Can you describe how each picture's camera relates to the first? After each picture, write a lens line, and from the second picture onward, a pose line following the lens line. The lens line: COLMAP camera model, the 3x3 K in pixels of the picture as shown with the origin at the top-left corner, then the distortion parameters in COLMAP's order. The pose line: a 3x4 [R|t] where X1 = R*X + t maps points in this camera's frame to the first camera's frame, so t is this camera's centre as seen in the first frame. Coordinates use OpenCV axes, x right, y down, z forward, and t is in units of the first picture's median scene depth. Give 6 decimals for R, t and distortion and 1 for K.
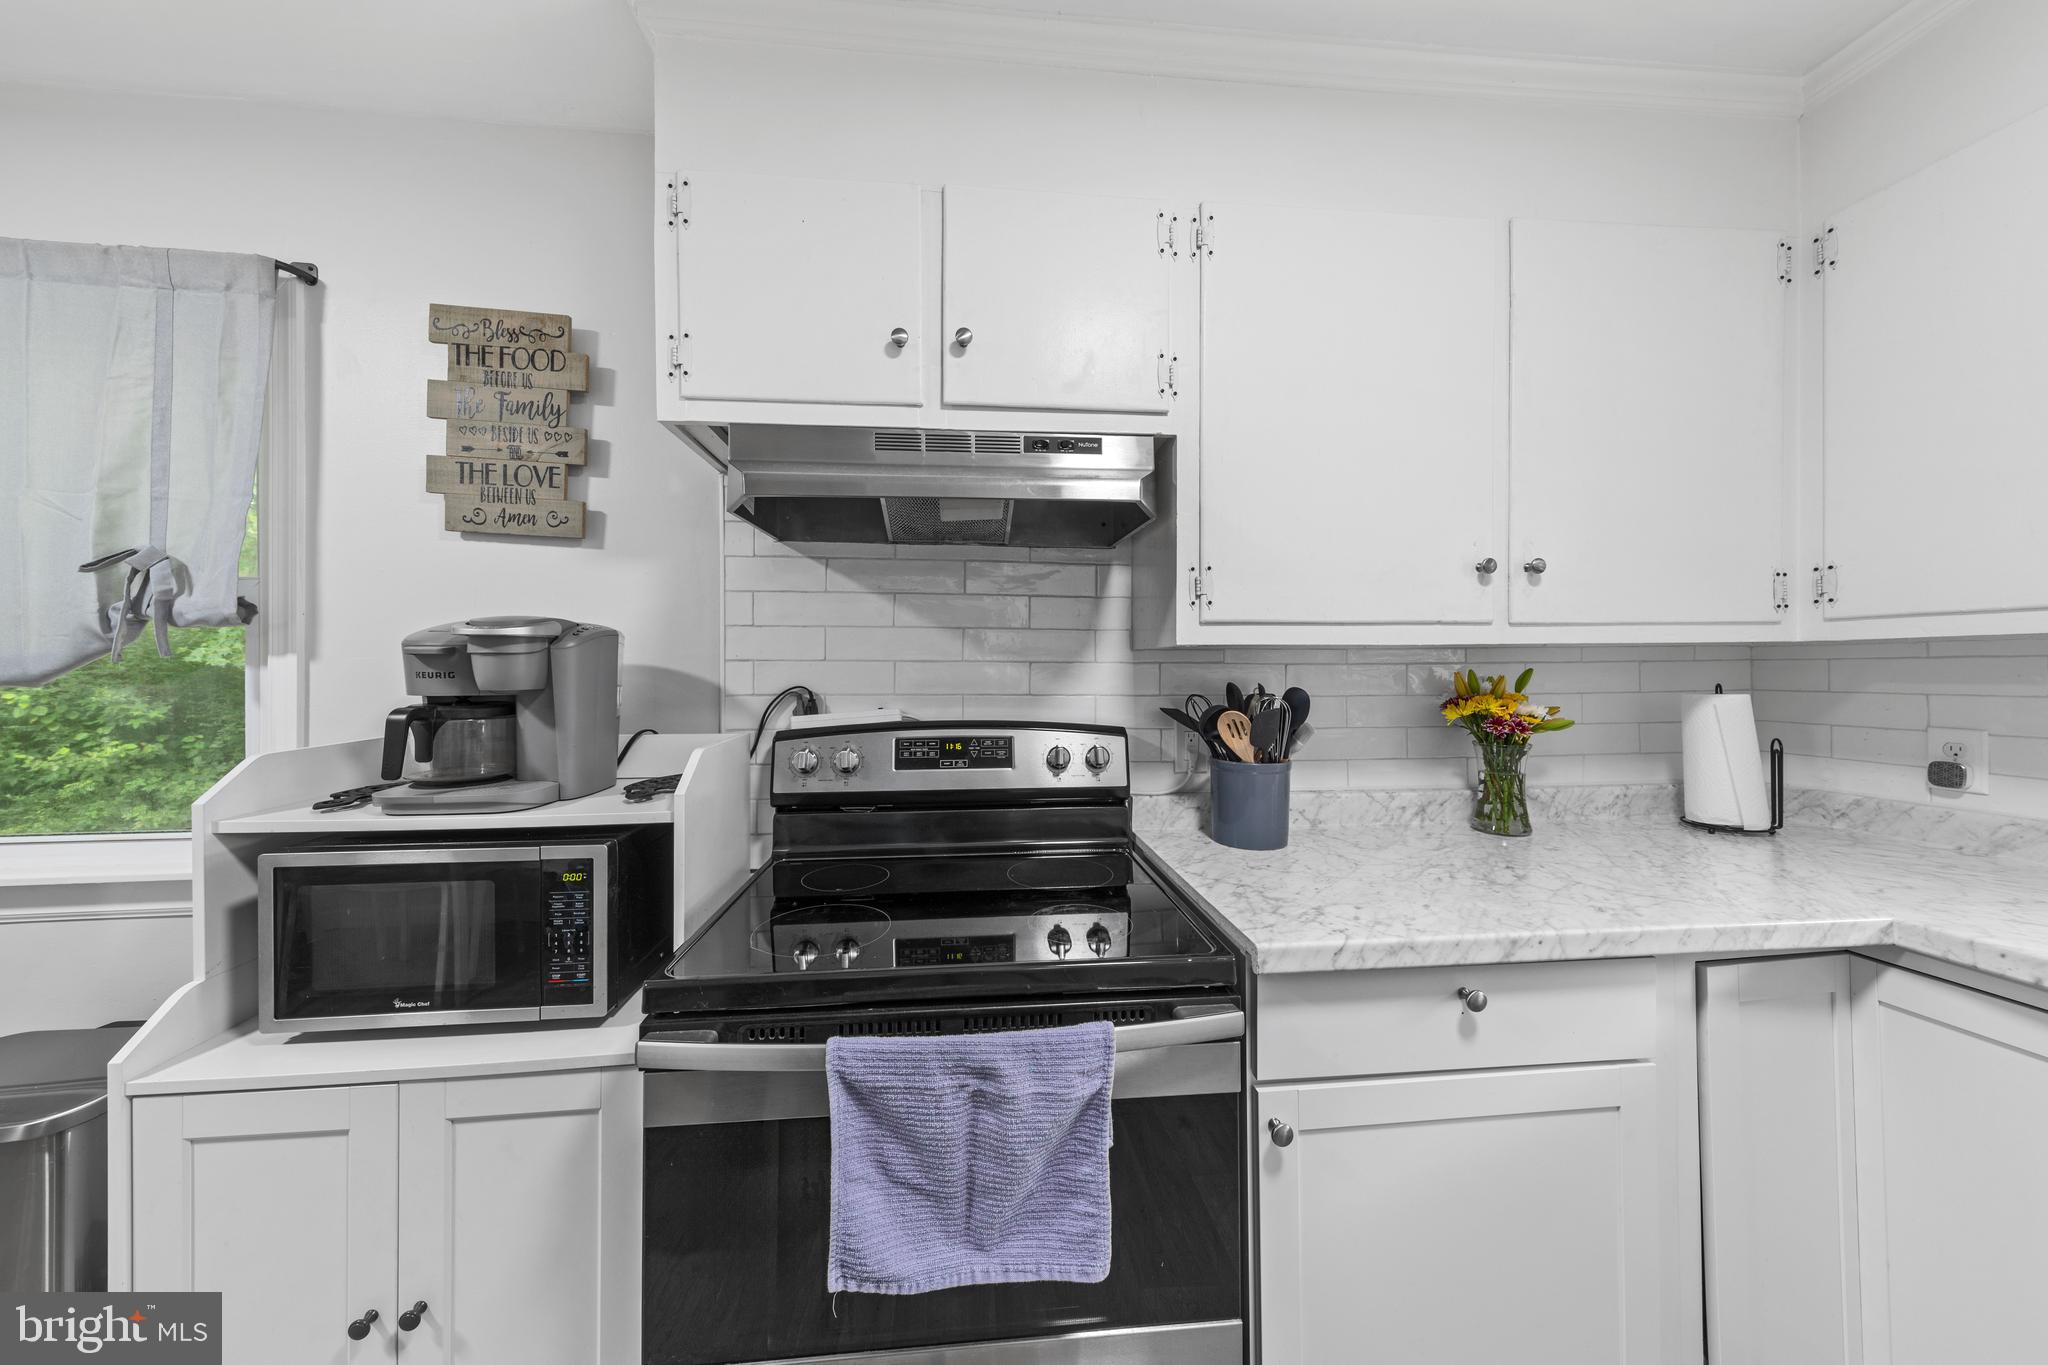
lens RADIAL K [[650.3, 0, 1024.9], [0, 650.3, 669.4], [0, 0, 1]] dist [0.008719, -0.000691]
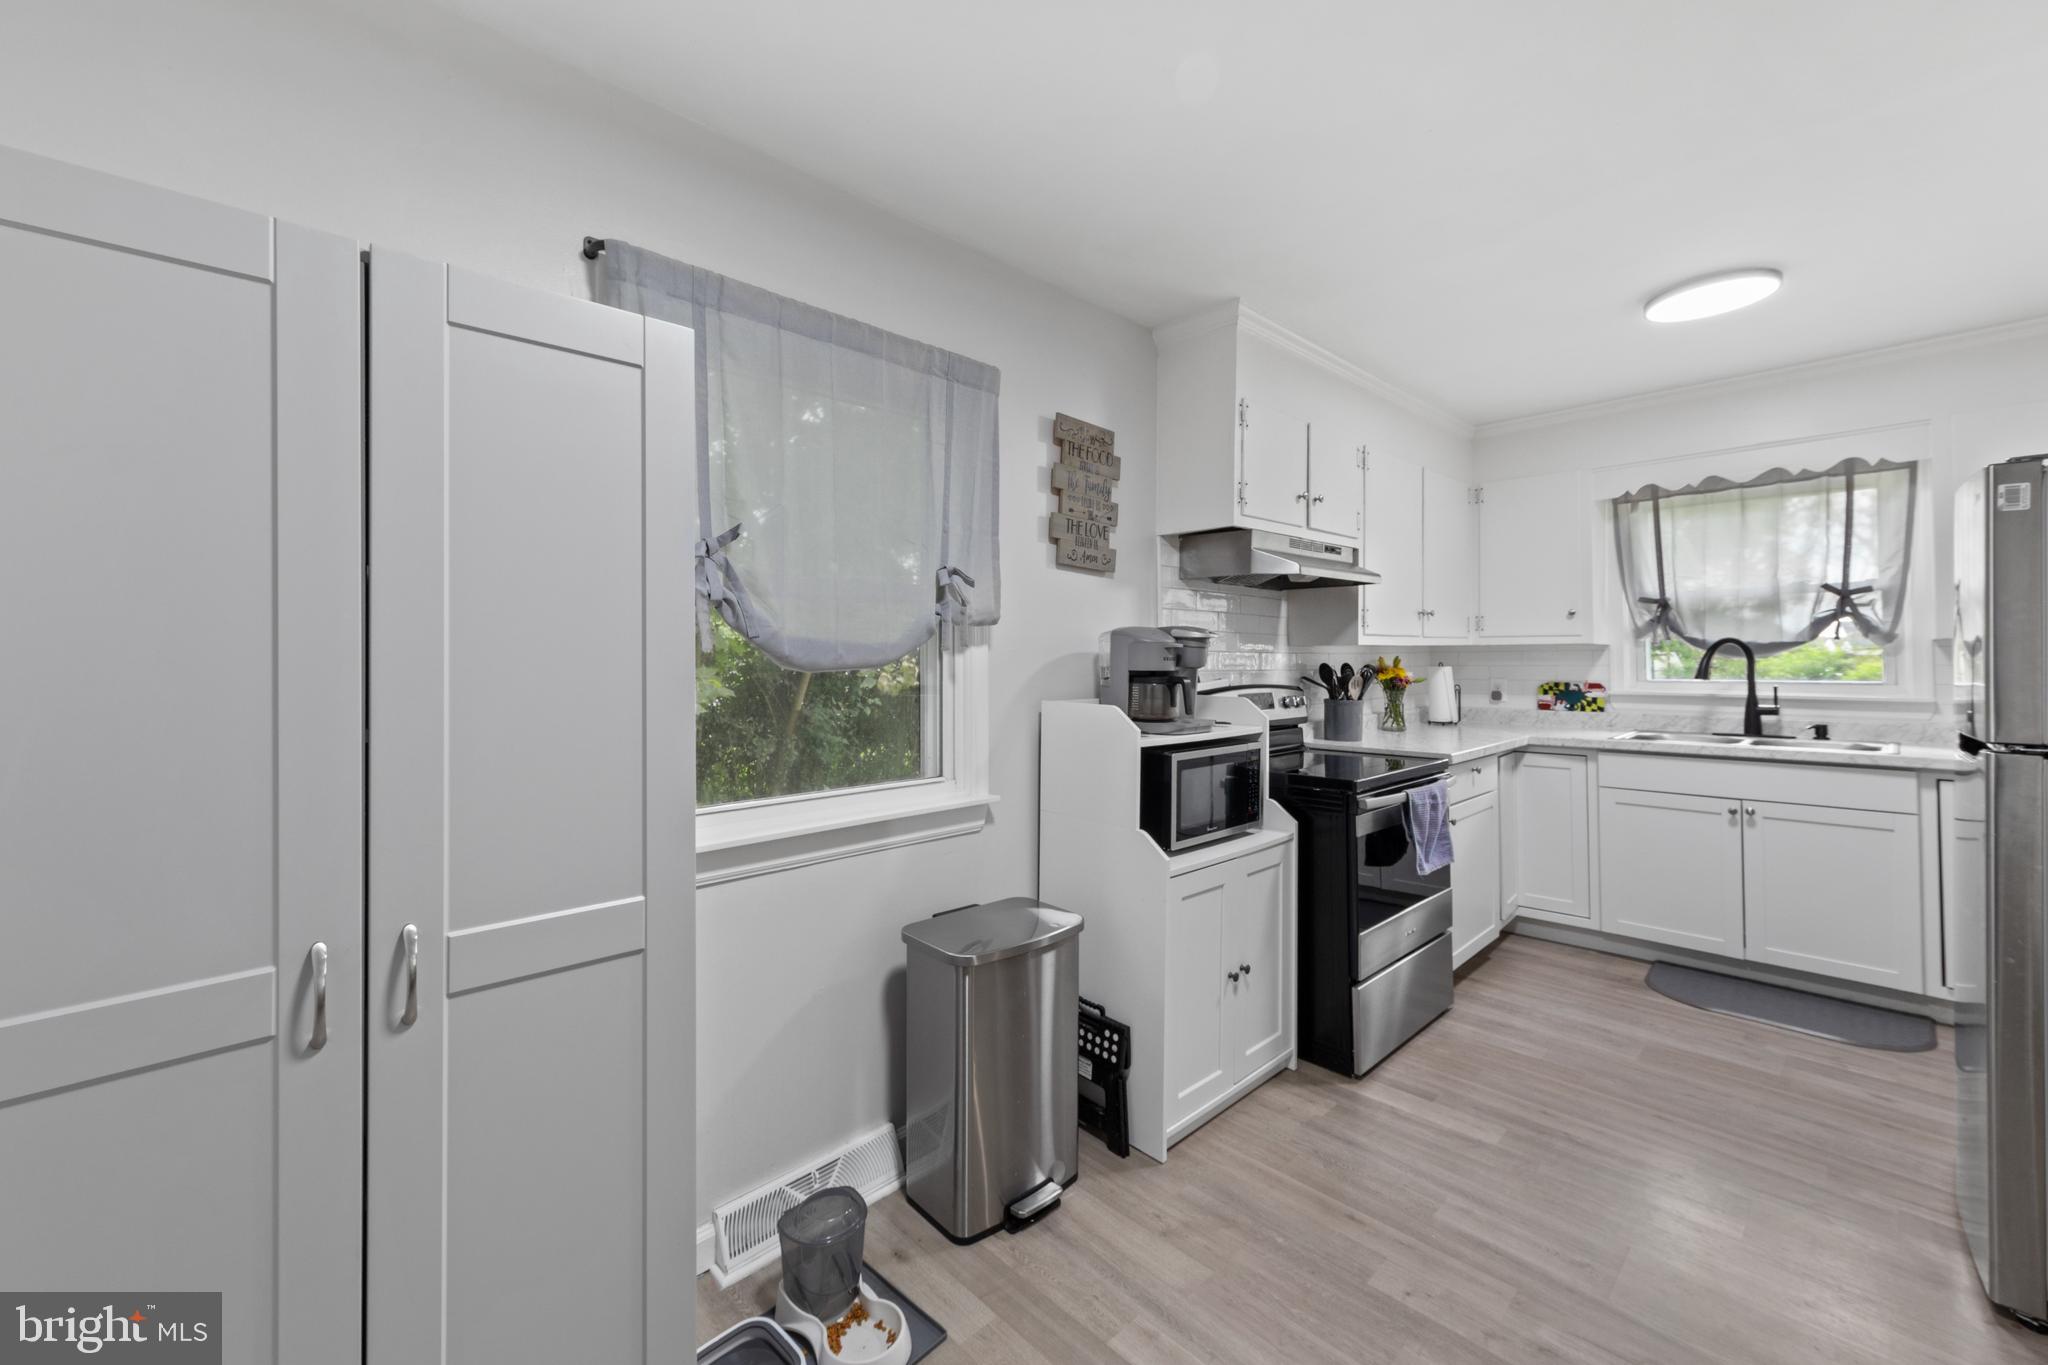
lens RADIAL K [[820.1, 0, 1008.1], [0, 820.1, 646.6], [0, 0, 1]] dist [0.007853, 0.000844]
pose [[0.791275, 0.006658, 0.611424, -2.250727], [0.000819, 0.999928, -0.011949, -0.000002], [-0.611459, 0.009956, 0.791213, -0.429870]]
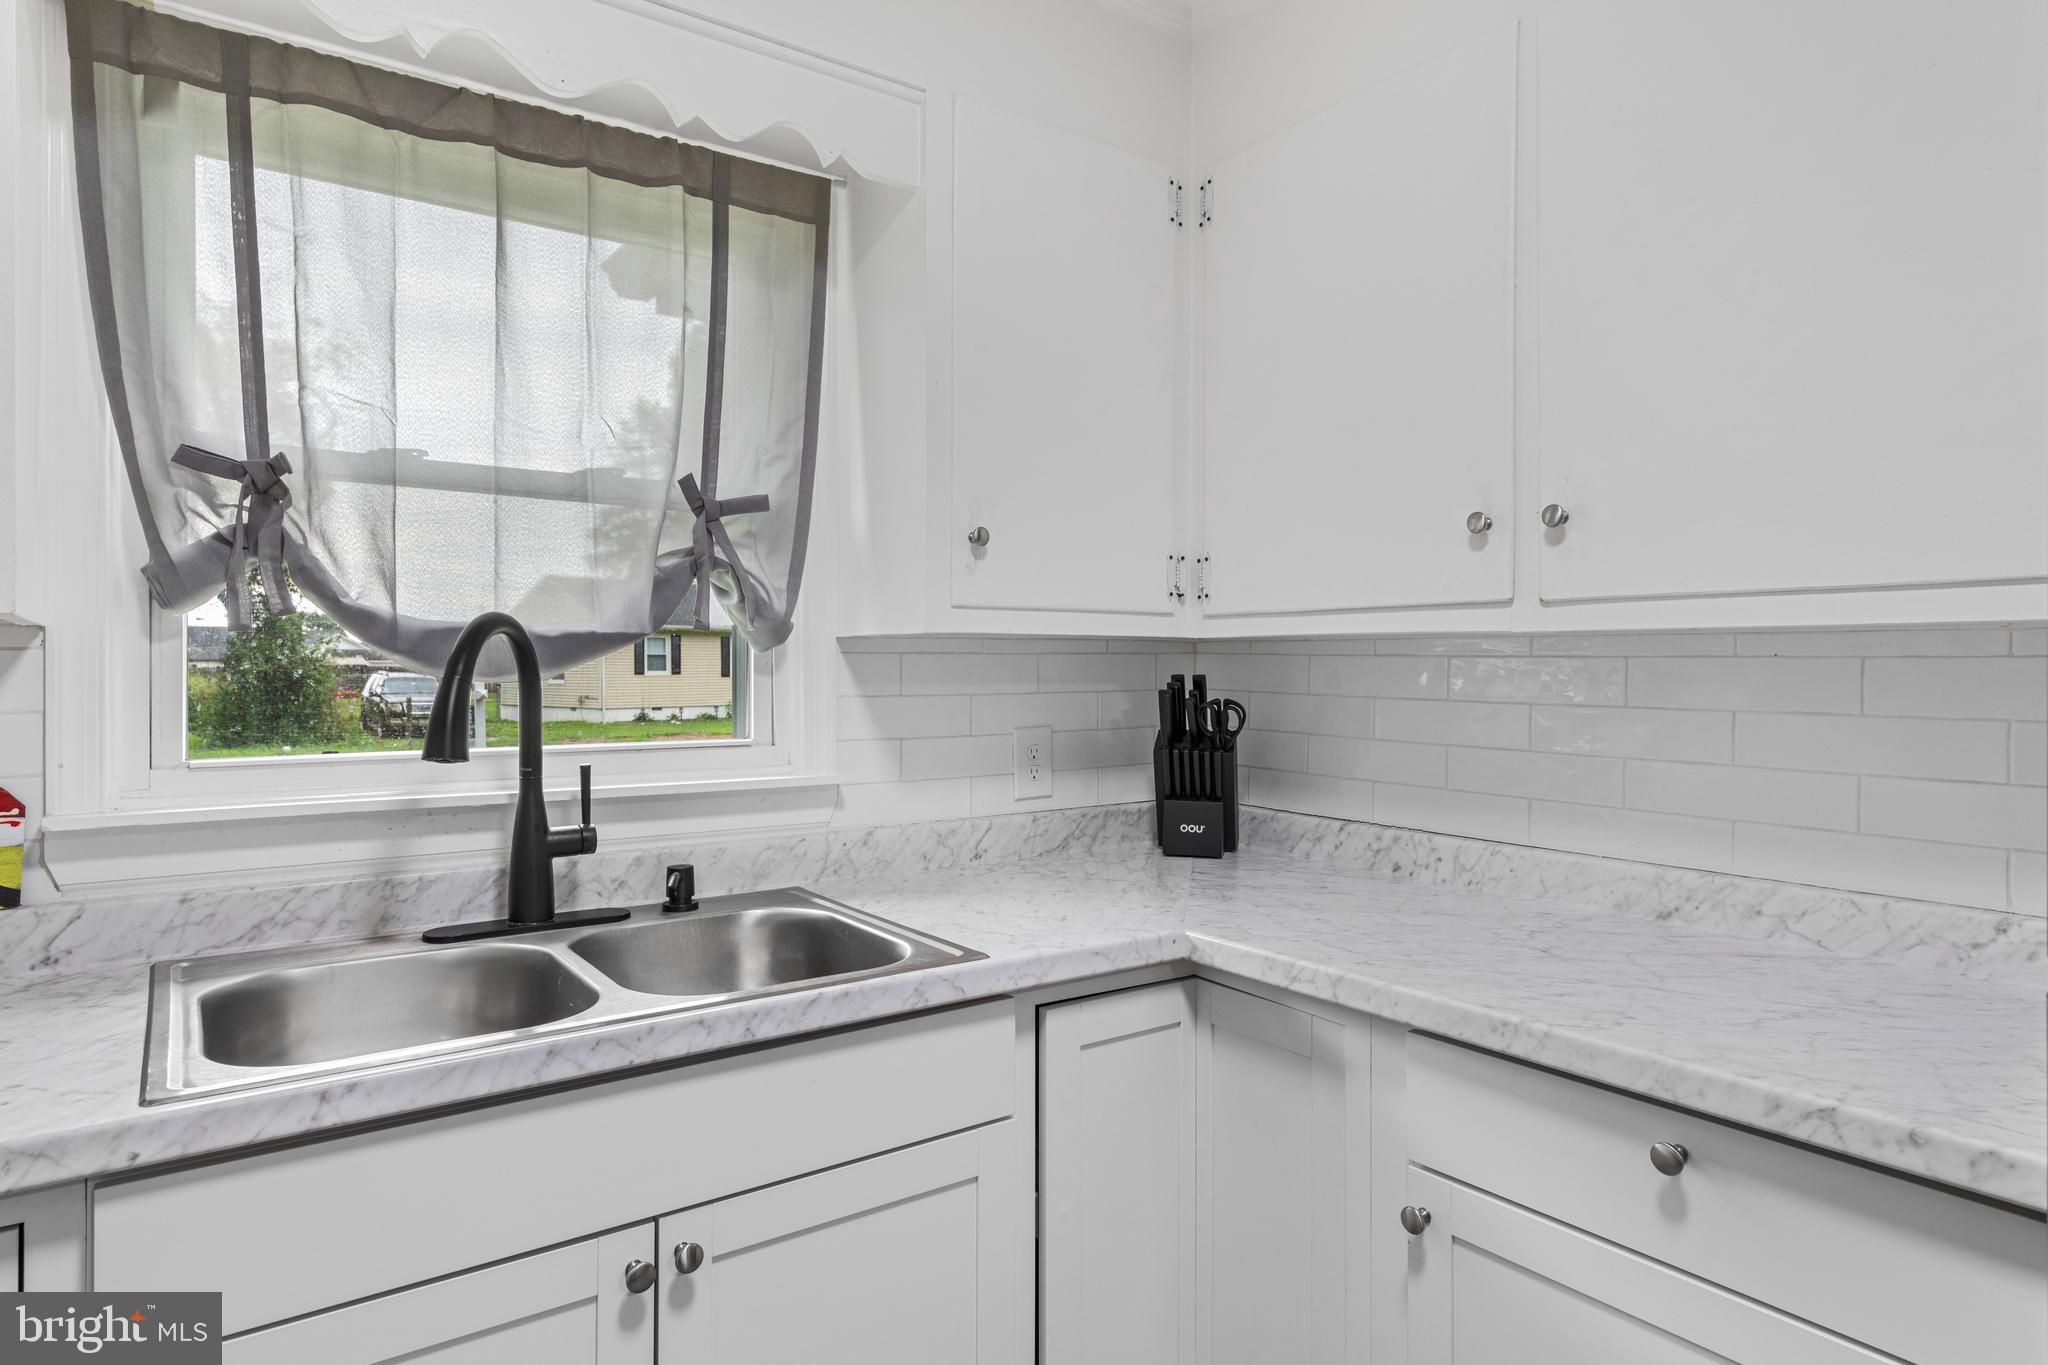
lens RADIAL K [[1200.5, 0, 1021.8], [0, 1200.5, 656.4], [0, 0, 1]] dist [0.010636, 0.001908]
pose [[-0.502930, 0.008985, 0.864280, 0.064636], [-0.003901, 0.999912, -0.012664, -0.003996], [-0.864318, -0.009741, -0.502851, 0.437516]]
